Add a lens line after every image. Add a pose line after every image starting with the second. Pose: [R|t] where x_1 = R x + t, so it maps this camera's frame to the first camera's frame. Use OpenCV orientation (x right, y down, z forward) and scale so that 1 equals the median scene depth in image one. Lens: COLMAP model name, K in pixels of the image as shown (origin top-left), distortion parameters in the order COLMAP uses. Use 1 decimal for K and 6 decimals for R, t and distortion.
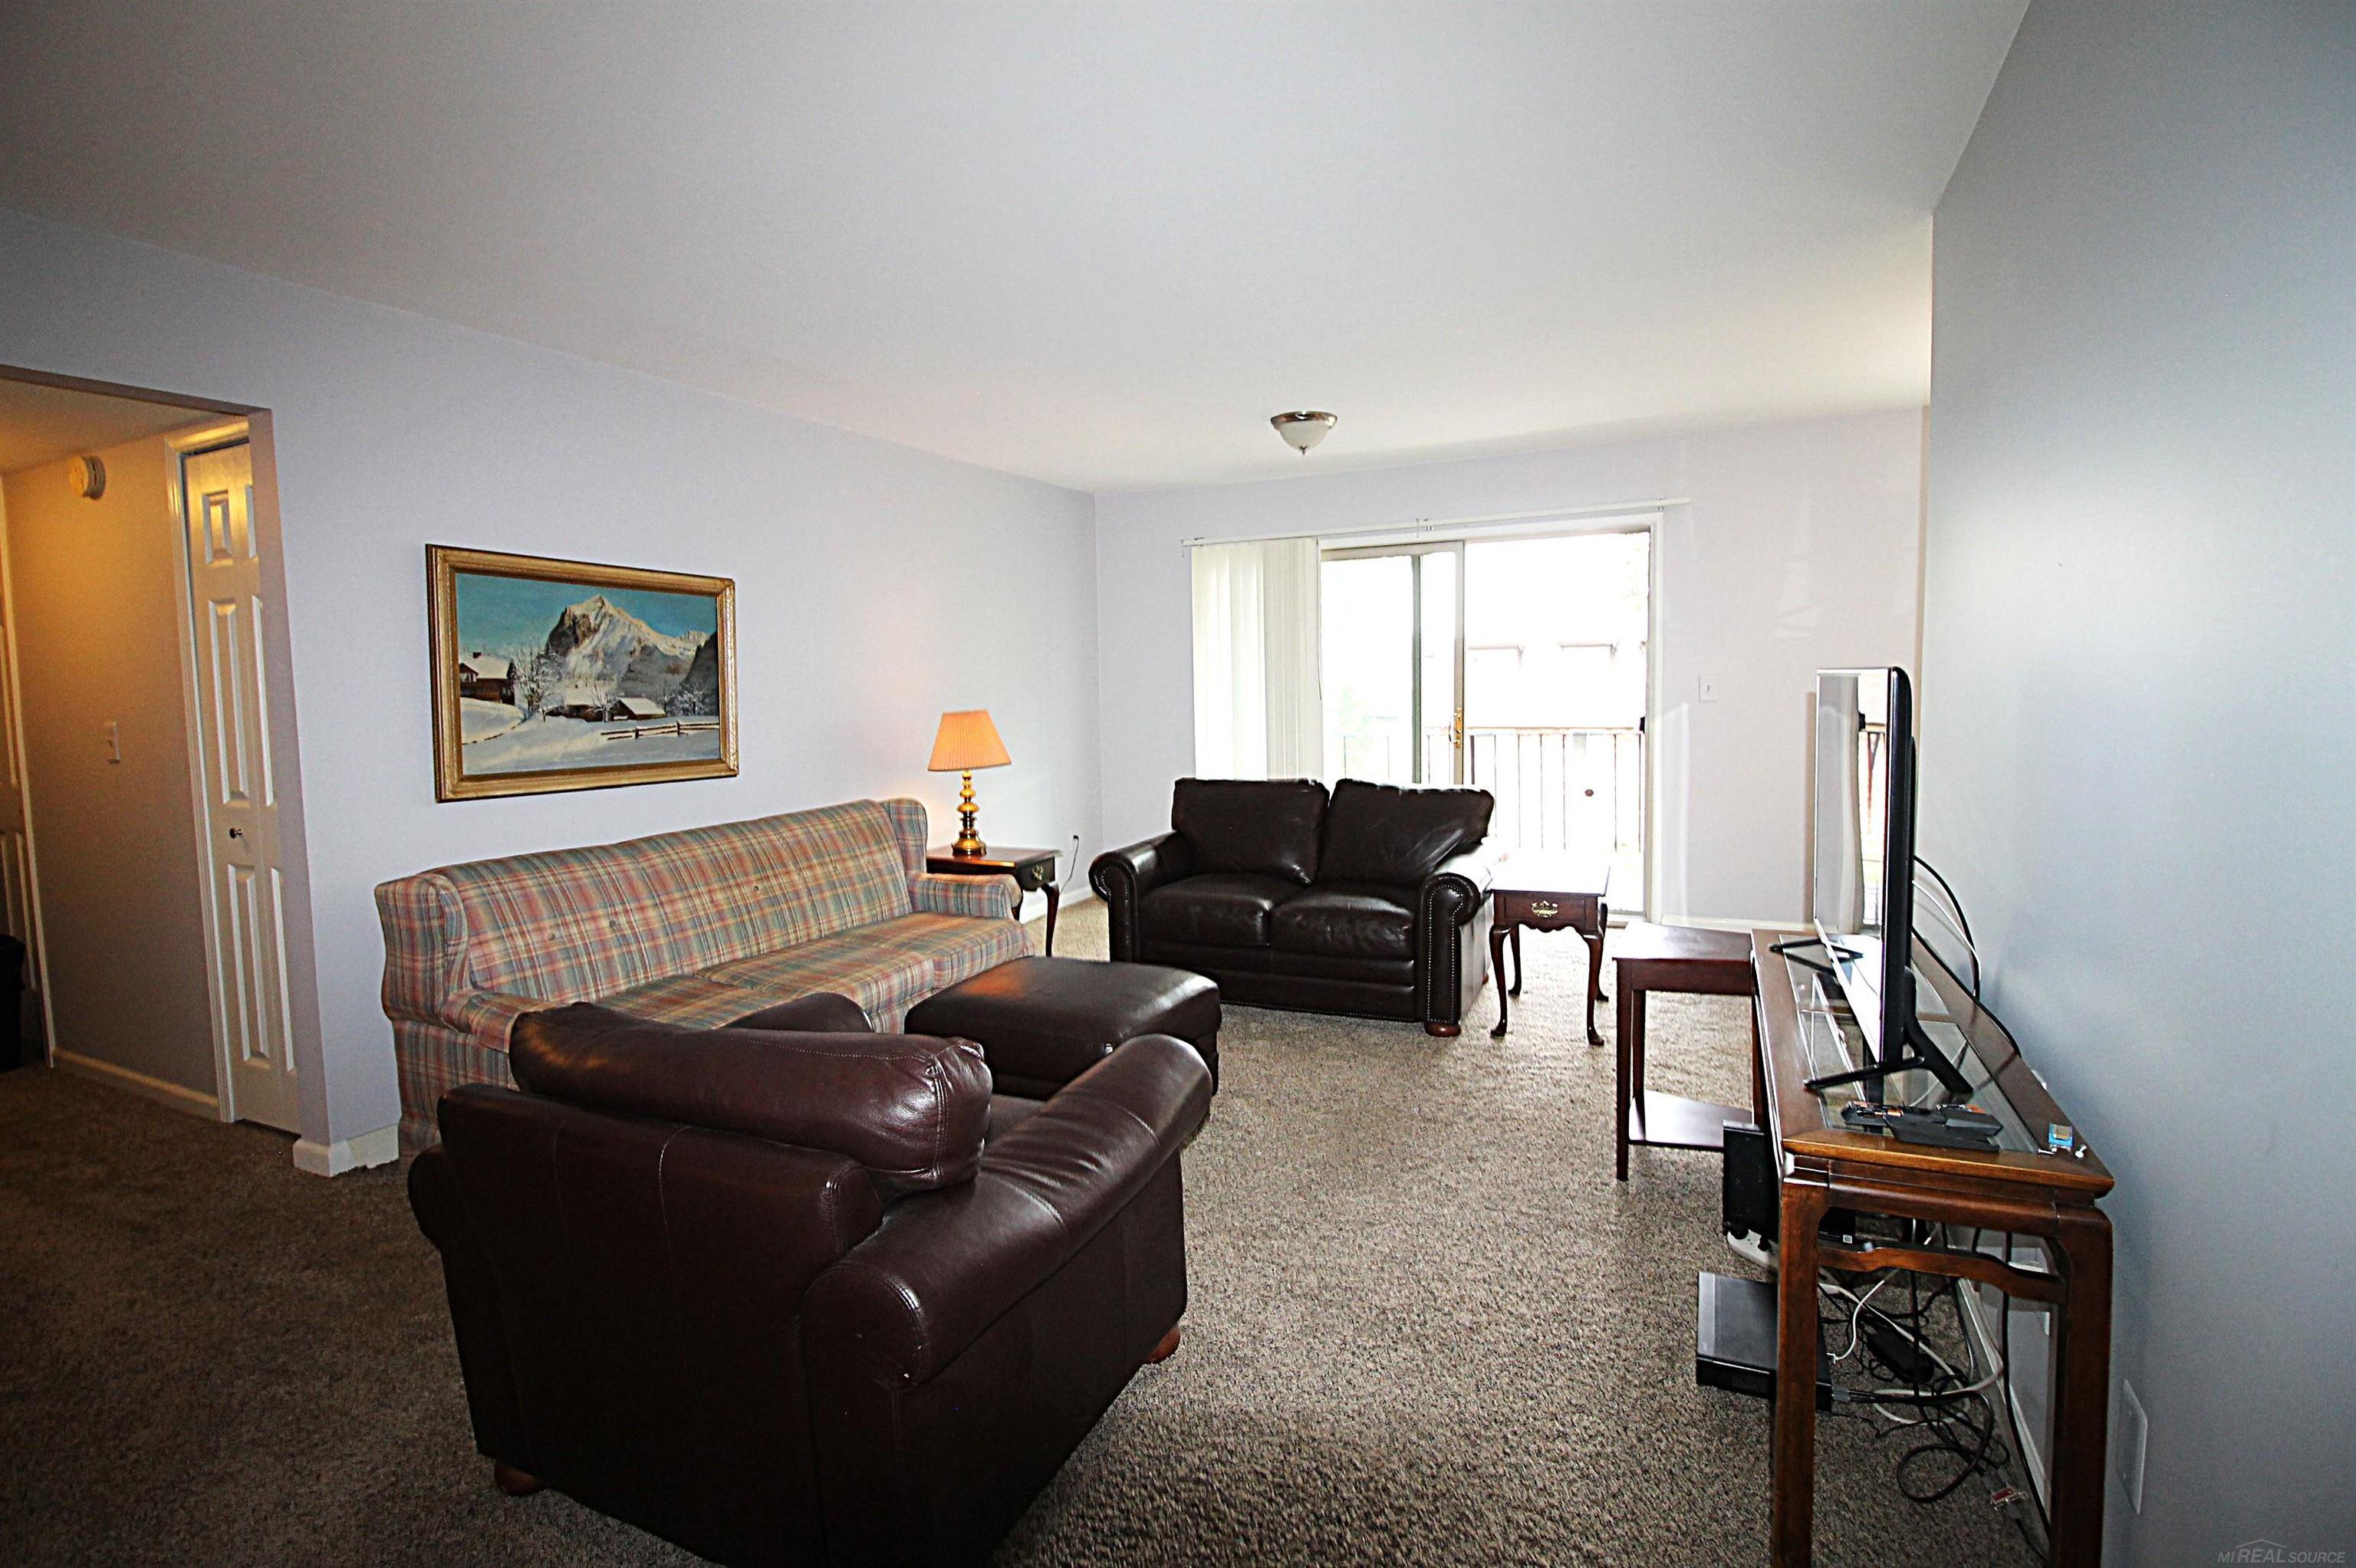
lens RADIAL K [[1133.6, 0, 1164.0], [0, 1133.6, 773.2], [0, 0, 1]] dist [-0.015495, -0.006336]
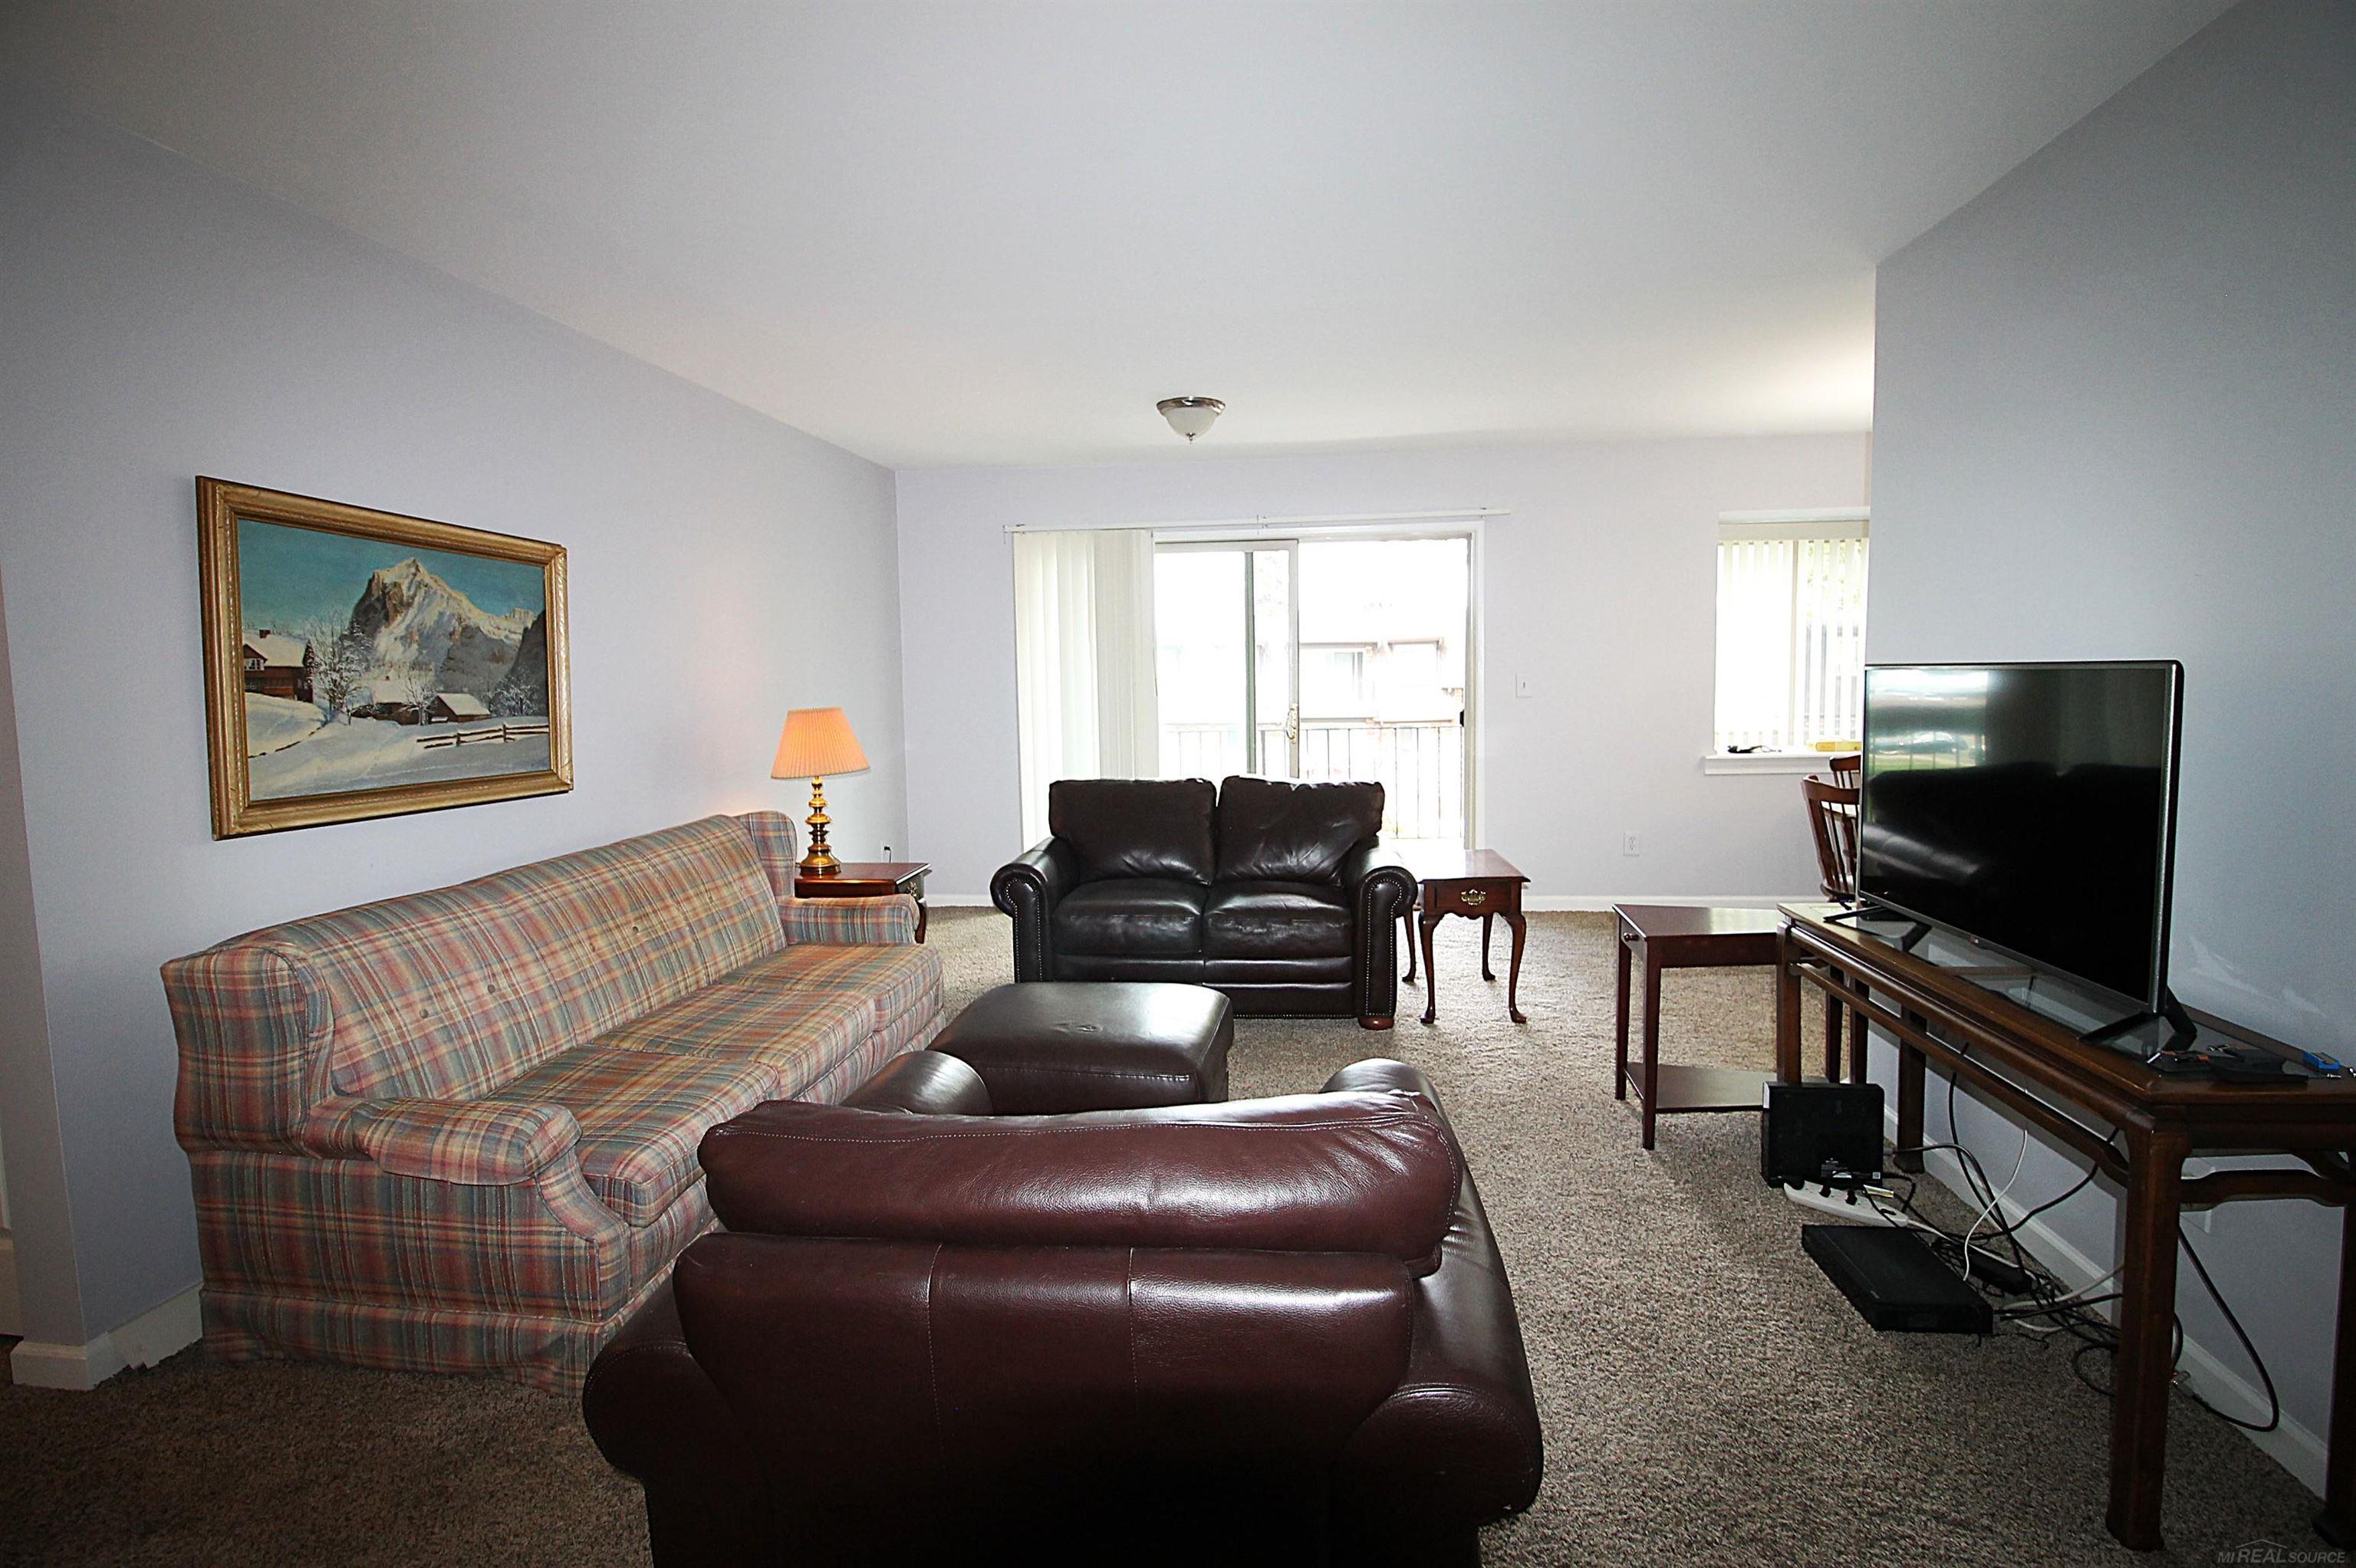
lens RADIAL K [[1133.6, 0, 1173.9], [0, 1133.6, 775.5], [0, 0, 1]] dist [-0.015495, -0.006336]
pose [[0.943094, -0.024132, 0.331651, -0.256355], [0.022901, 0.999709, 0.007618, -0.005006], [-0.331738, 0.000411, 0.943371, 0.109465]]
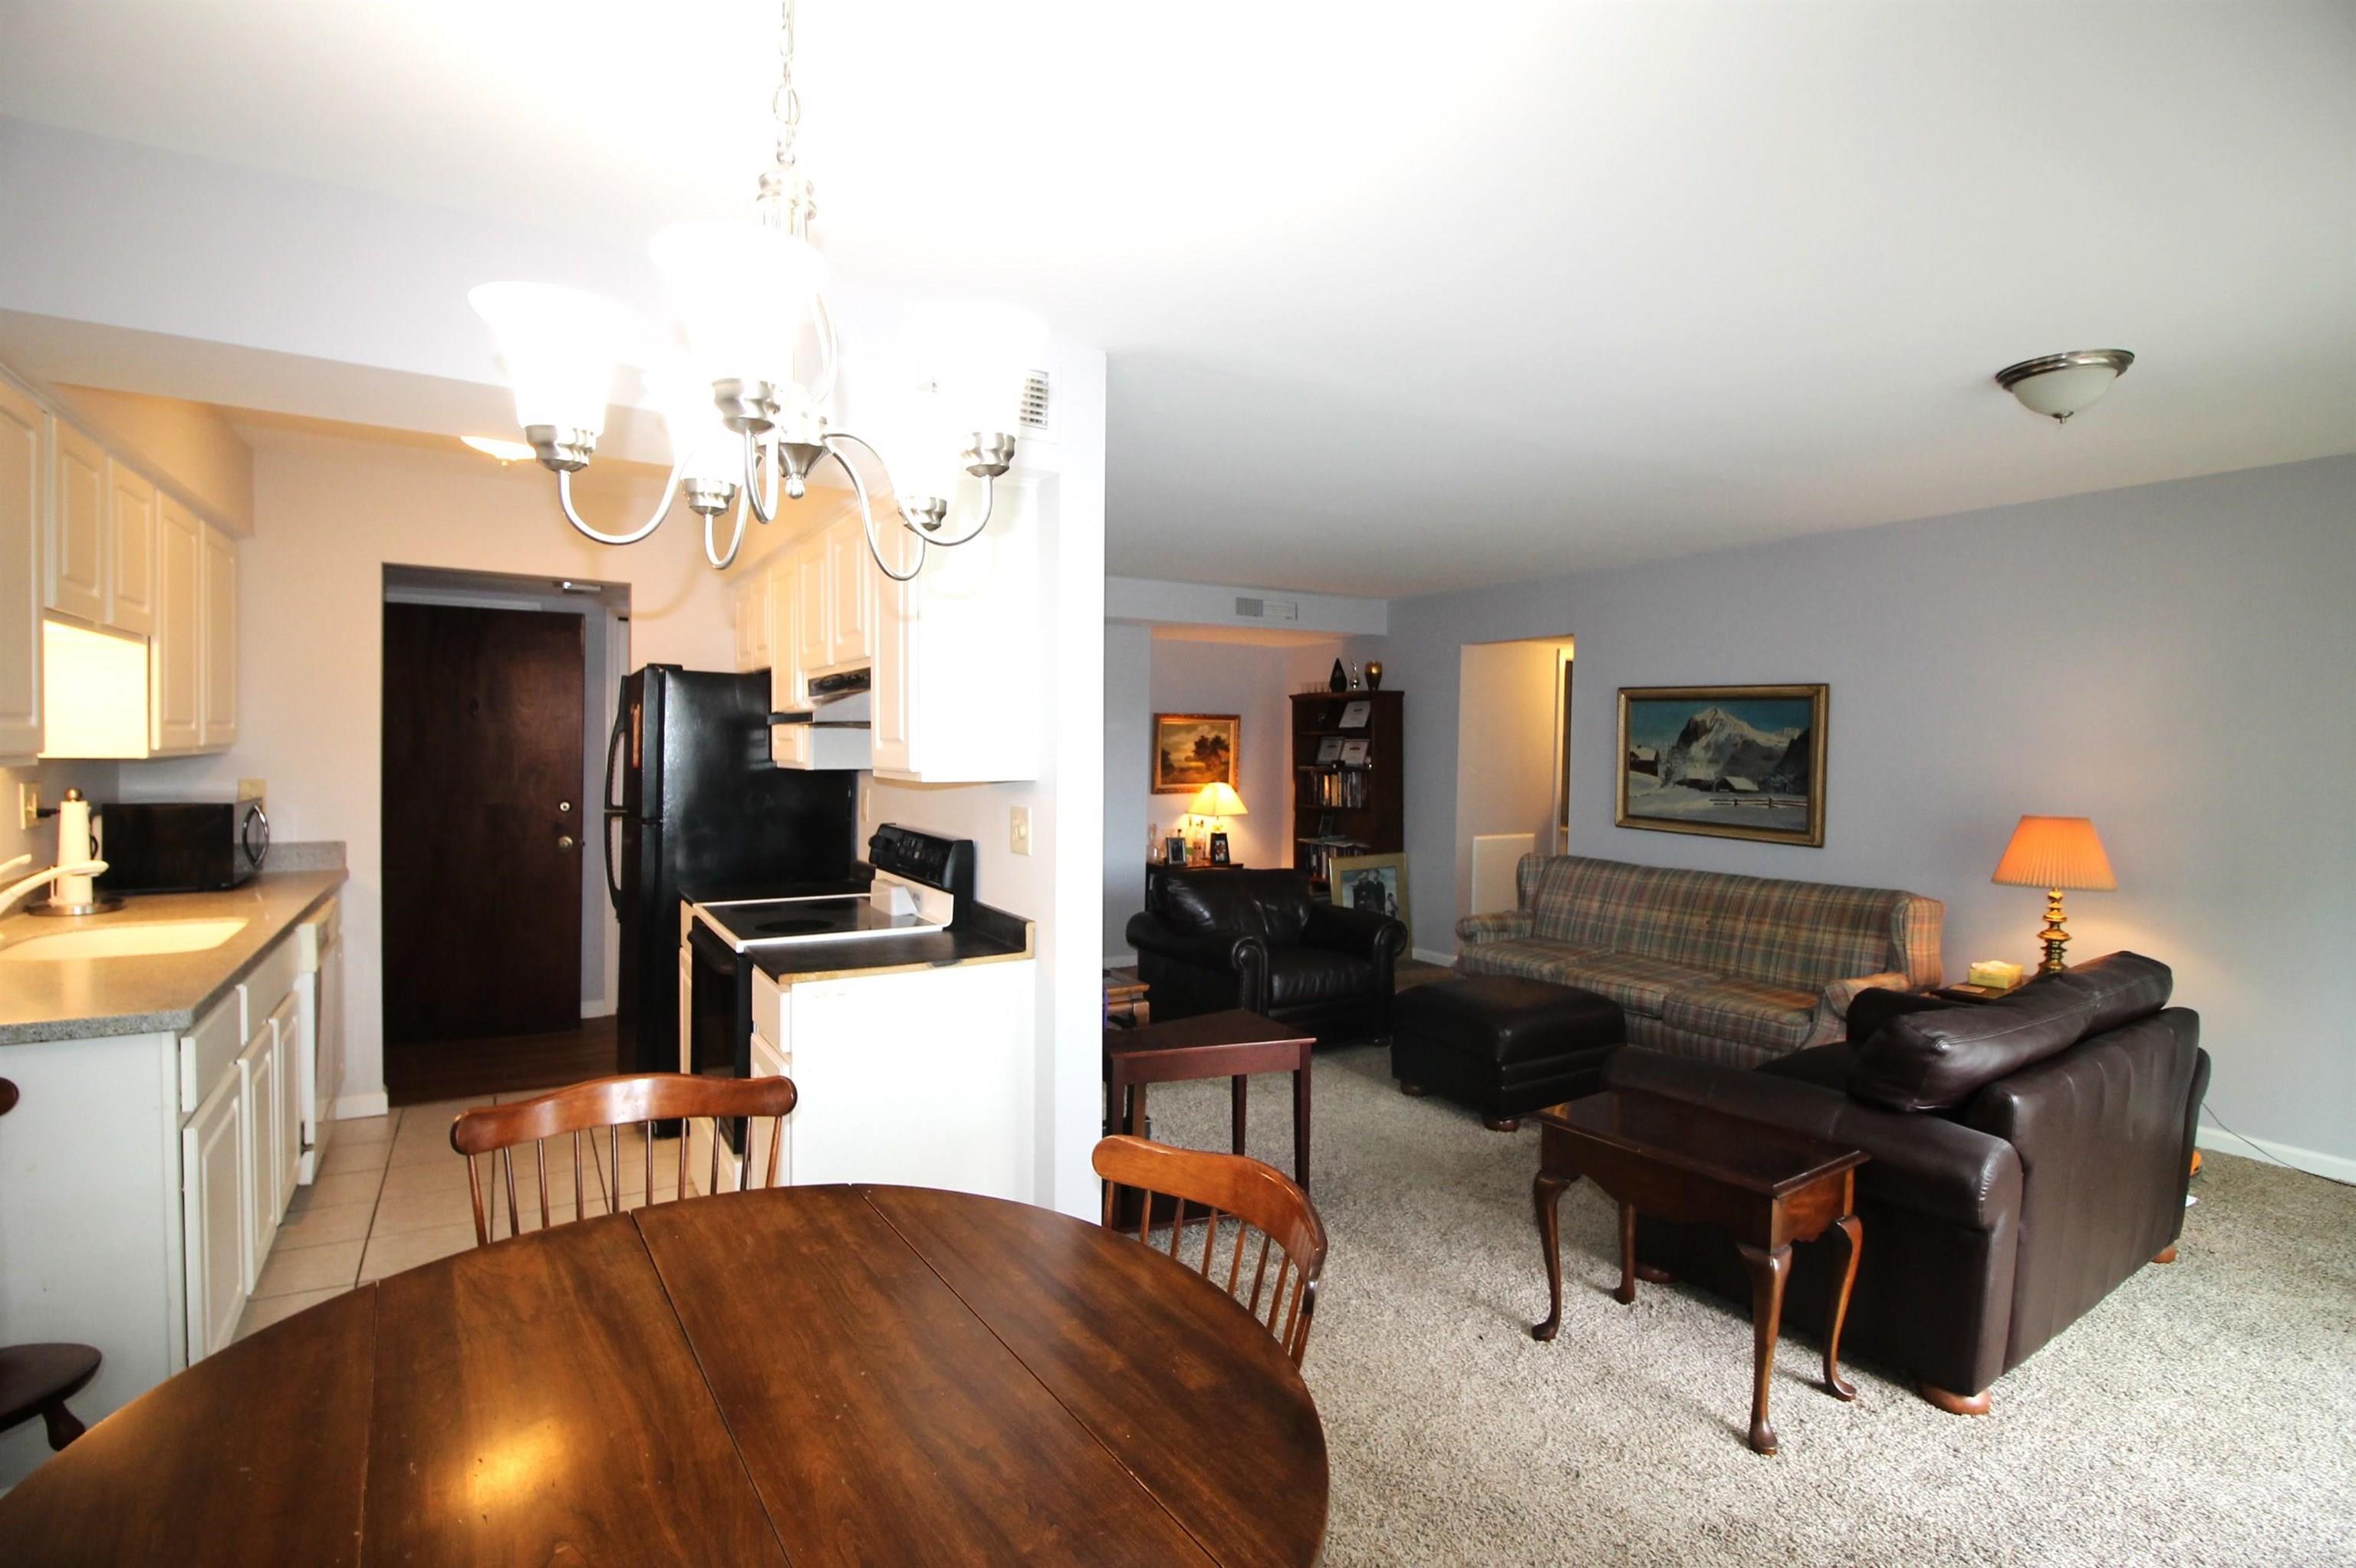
lens RADIAL K [[1068.6, 0, 1188.9], [0, 1068.6, 778.7], [0, 0, 1]] dist [0.000333, 0.000095]
pose [[-0.523619, 0.040262, -0.851001, 1.002936], [-0.071939, 0.993226, 0.091255, -0.134201], [0.848910, 0.109003, -0.517175, 1.087167]]
